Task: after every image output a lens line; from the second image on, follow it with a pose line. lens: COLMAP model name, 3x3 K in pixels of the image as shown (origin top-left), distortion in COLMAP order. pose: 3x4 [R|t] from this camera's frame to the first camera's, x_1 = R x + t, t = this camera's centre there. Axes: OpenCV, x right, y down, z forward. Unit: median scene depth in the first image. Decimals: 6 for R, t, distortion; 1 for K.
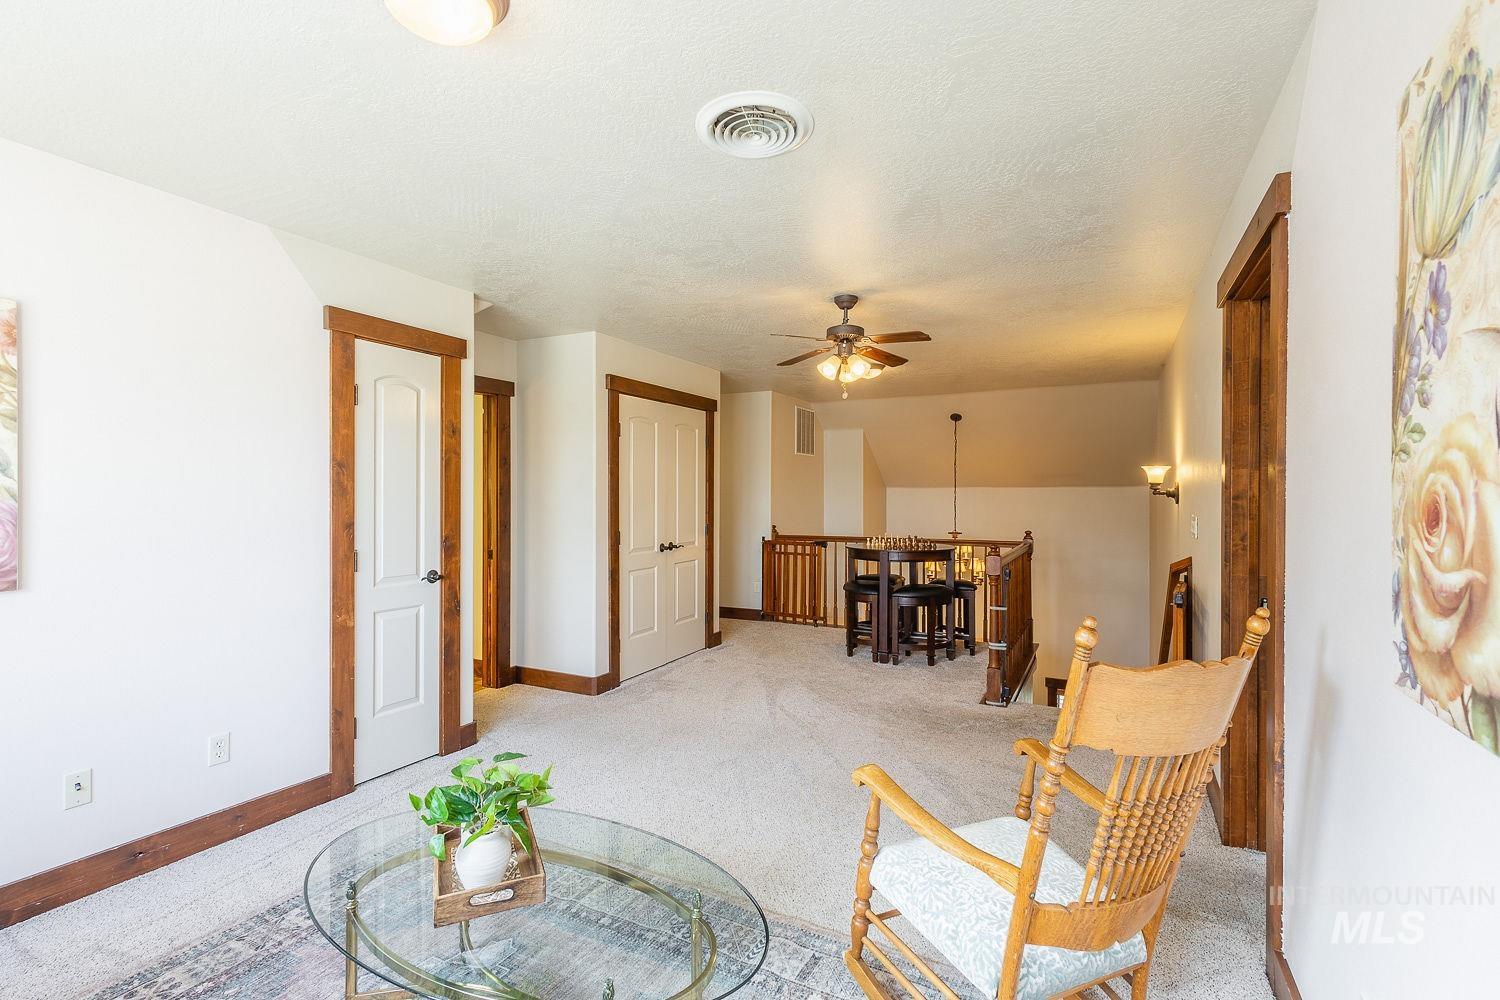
lens RADIAL K [[698.0, 0, 750.0], [0, 698.0, 500.0], [0, 0, 1]] dist [0.001619, -0.000458]
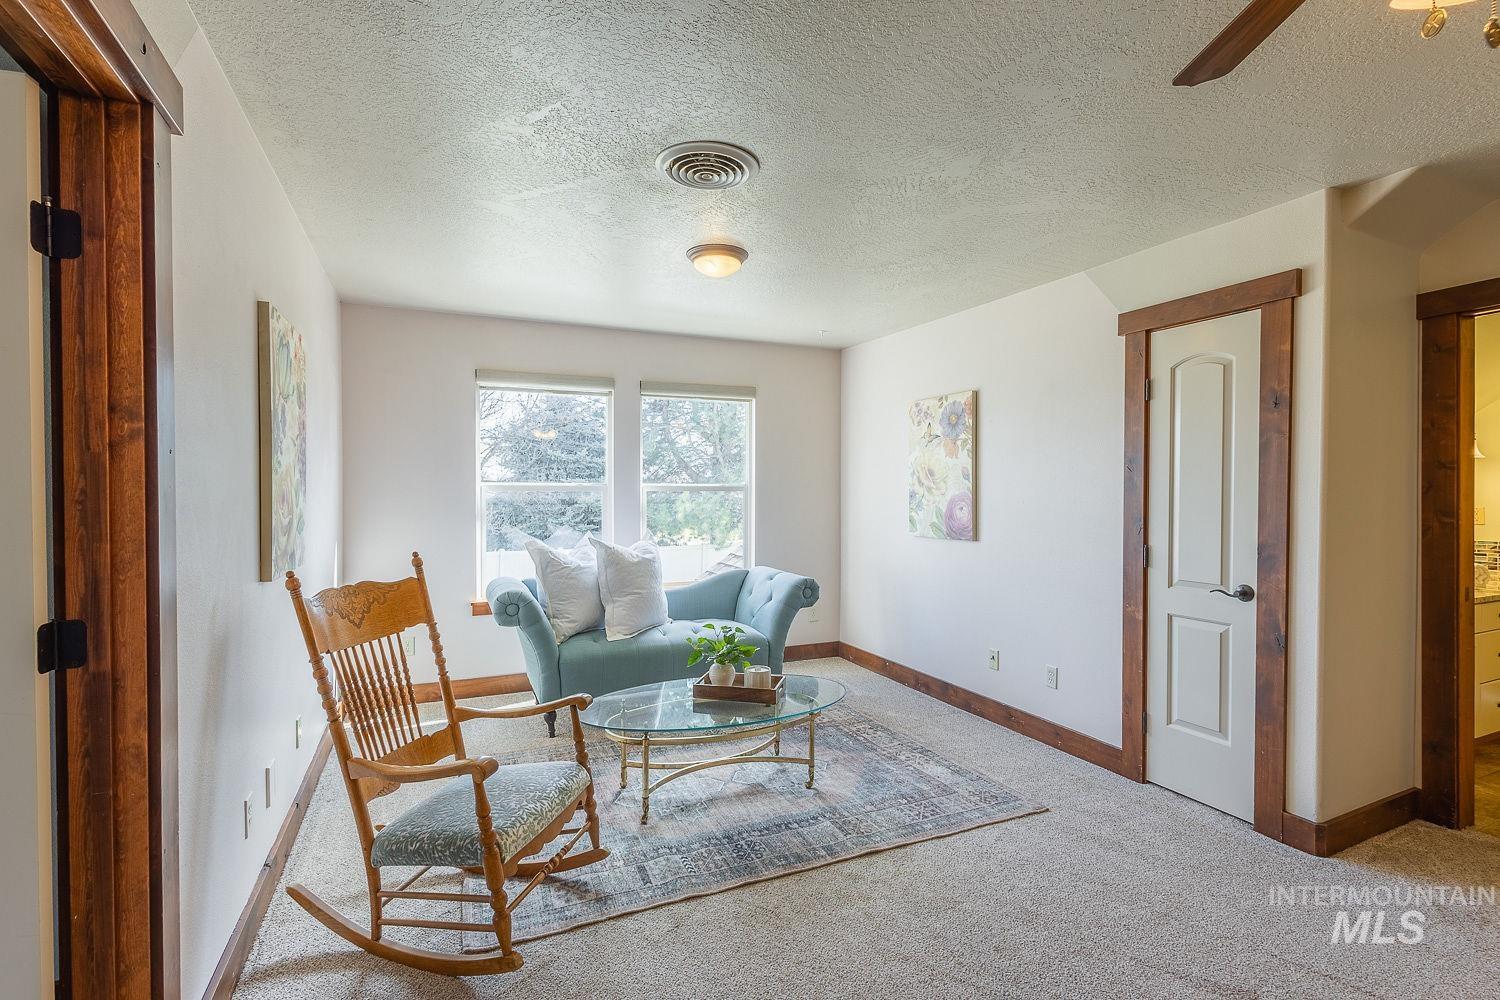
lens RADIAL K [[698.0, 0, 750.0], [0, 698.0, 500.0], [0, 0, 1]] dist [0.001619, -0.000458]
pose [[-0.619200, 0.011224, -0.785153, 0.559955], [-0.003613, 0.999847, 0.017143, -0.008693], [0.785225, 0.013452, -0.619065, 1.147769]]
